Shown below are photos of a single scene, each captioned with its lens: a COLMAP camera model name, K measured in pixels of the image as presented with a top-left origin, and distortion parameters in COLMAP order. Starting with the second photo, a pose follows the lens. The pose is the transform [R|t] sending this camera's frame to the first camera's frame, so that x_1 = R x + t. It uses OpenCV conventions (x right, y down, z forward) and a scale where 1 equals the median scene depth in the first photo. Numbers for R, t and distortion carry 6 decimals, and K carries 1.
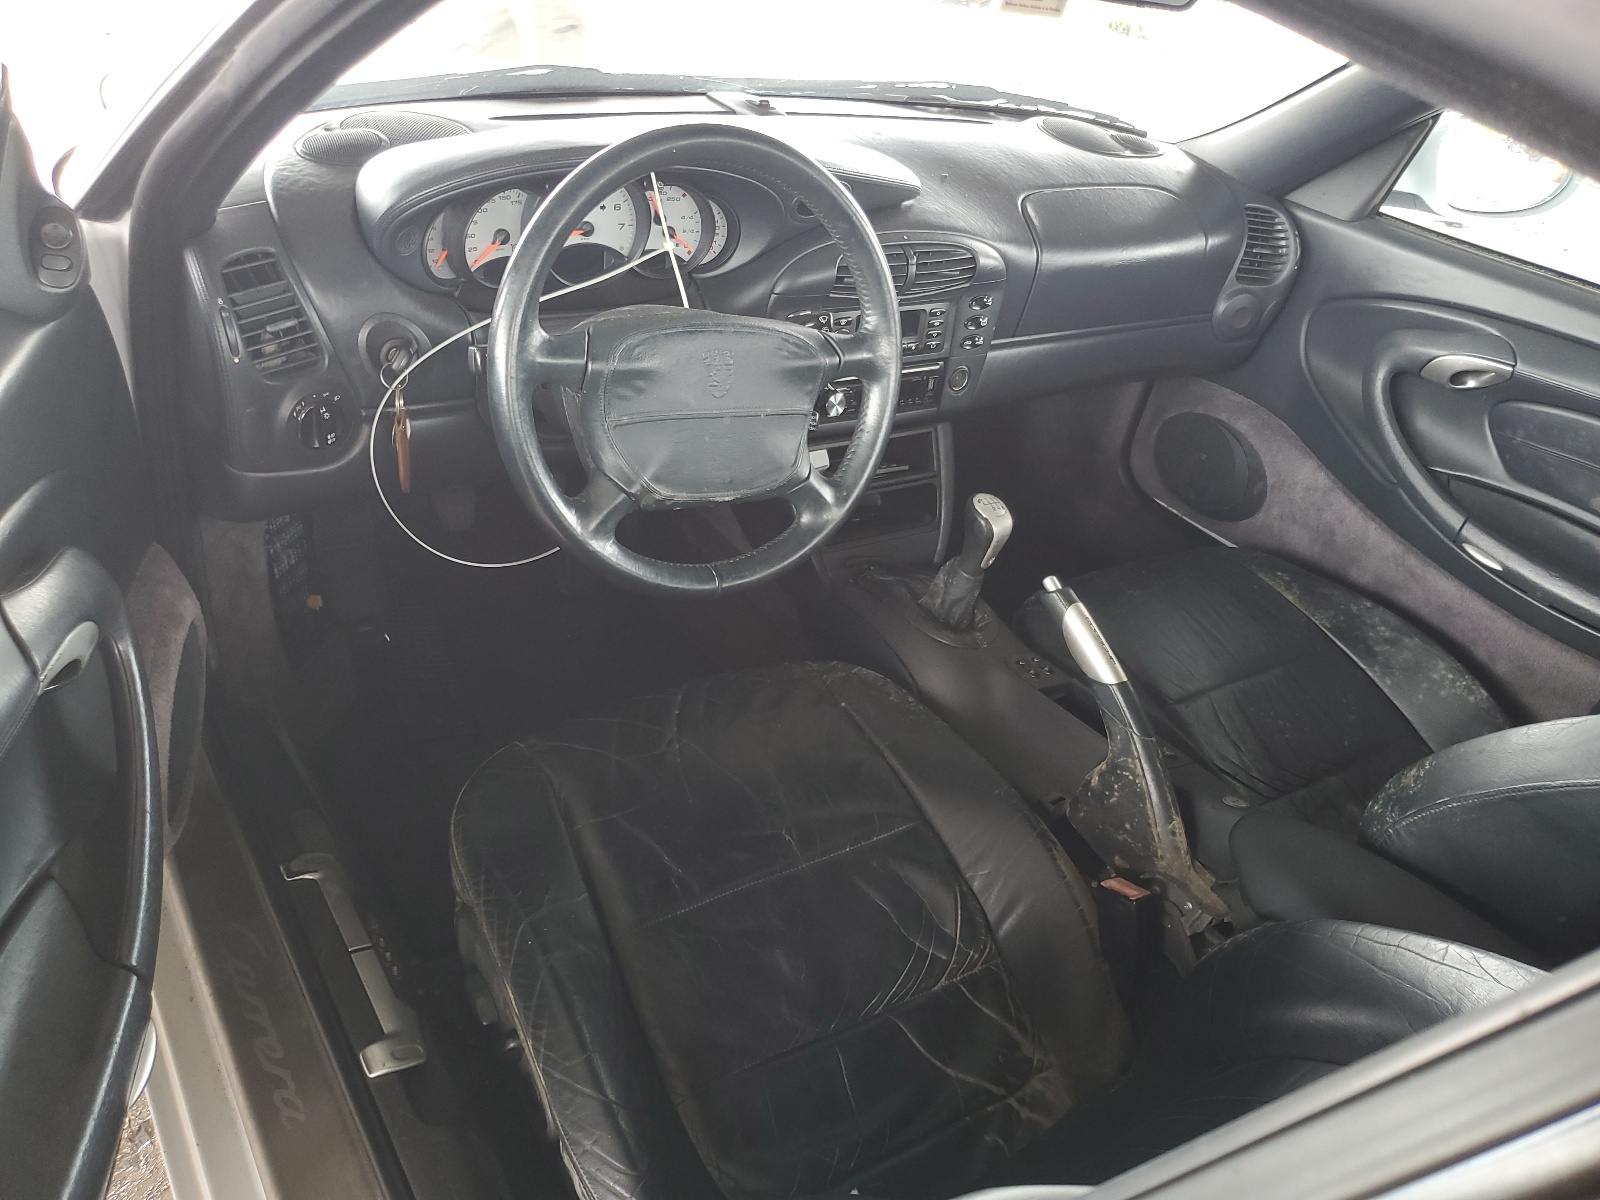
lens RADIAL K [[1210.2, 0, 800.0], [0, 1210.2, 600.0], [0, 0, 1]] dist [-0.076158, -0.003394]
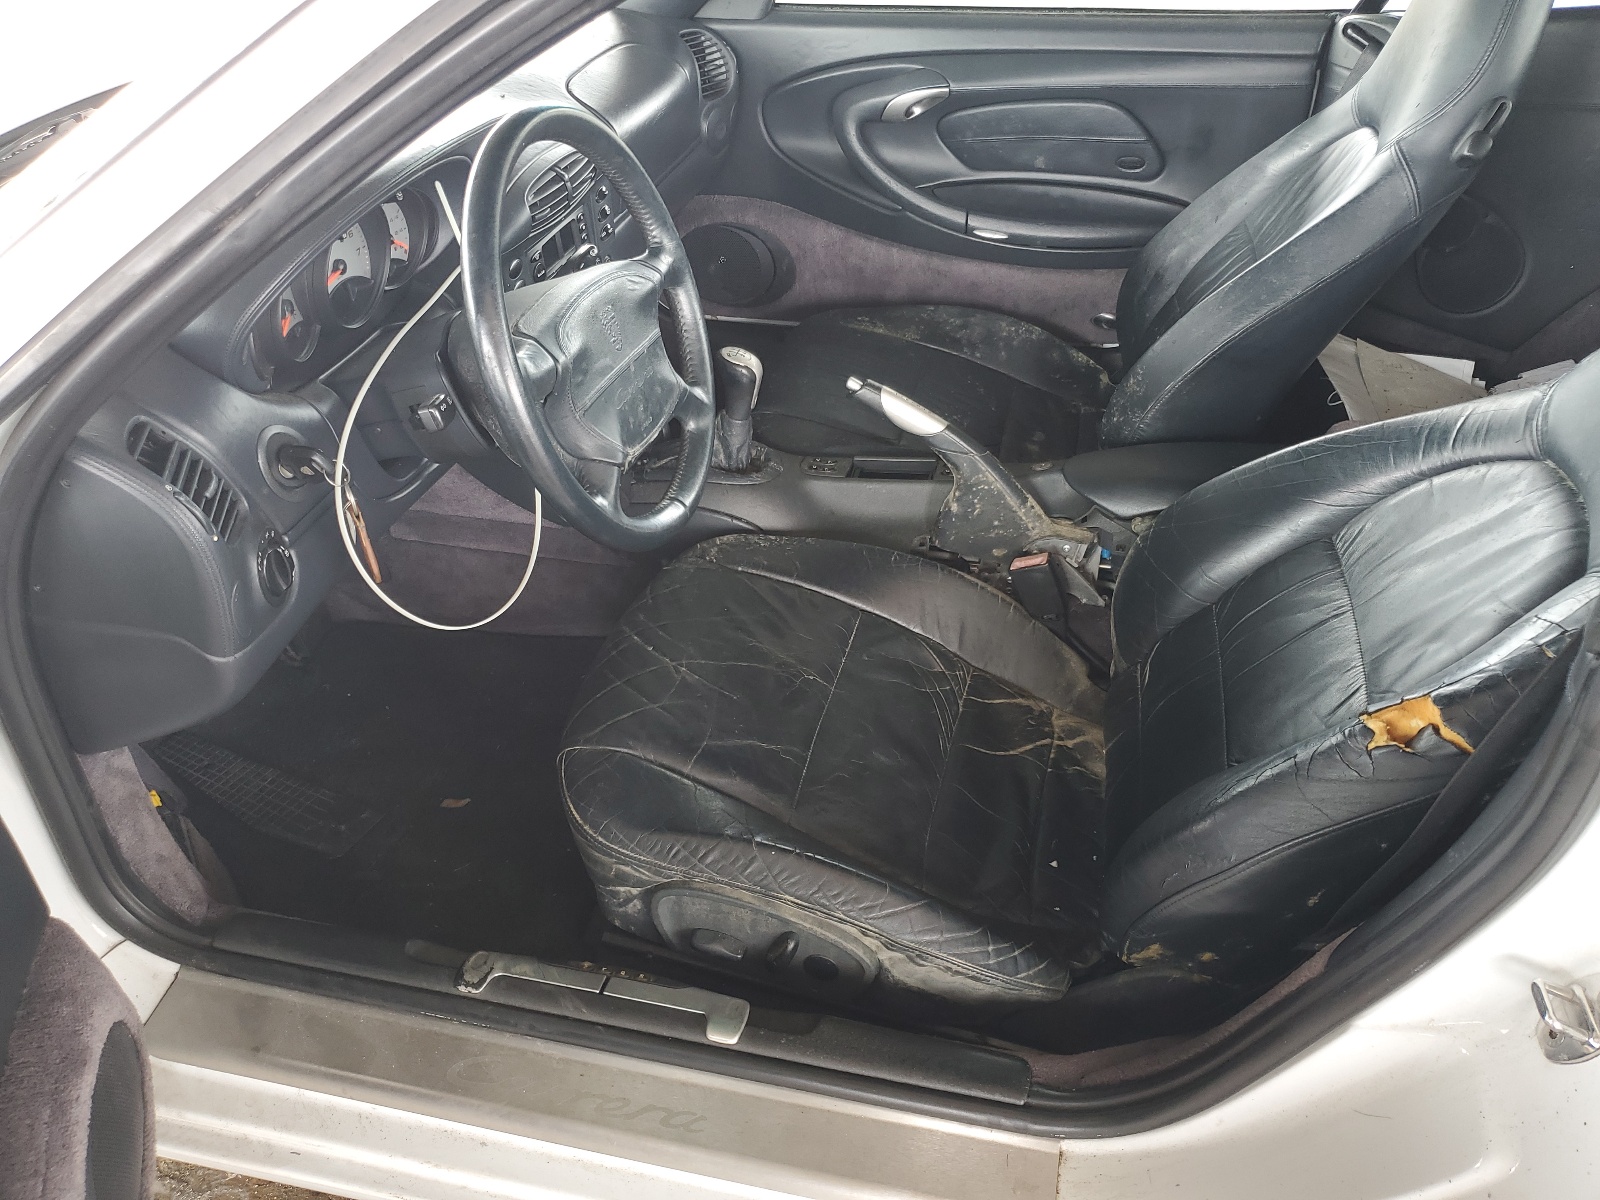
lens RADIAL K [[1210.2, 0, 800.0], [0, 1210.2, 600.0], [0, 0, 1]] dist [-0.076158, -0.003394]
pose [[0.689778, -0.527336, 0.496108, -0.436970], [0.459998, 0.848335, 0.262163, -0.138969], [-0.559114, 0.047374, 0.827736, 0.041929]]
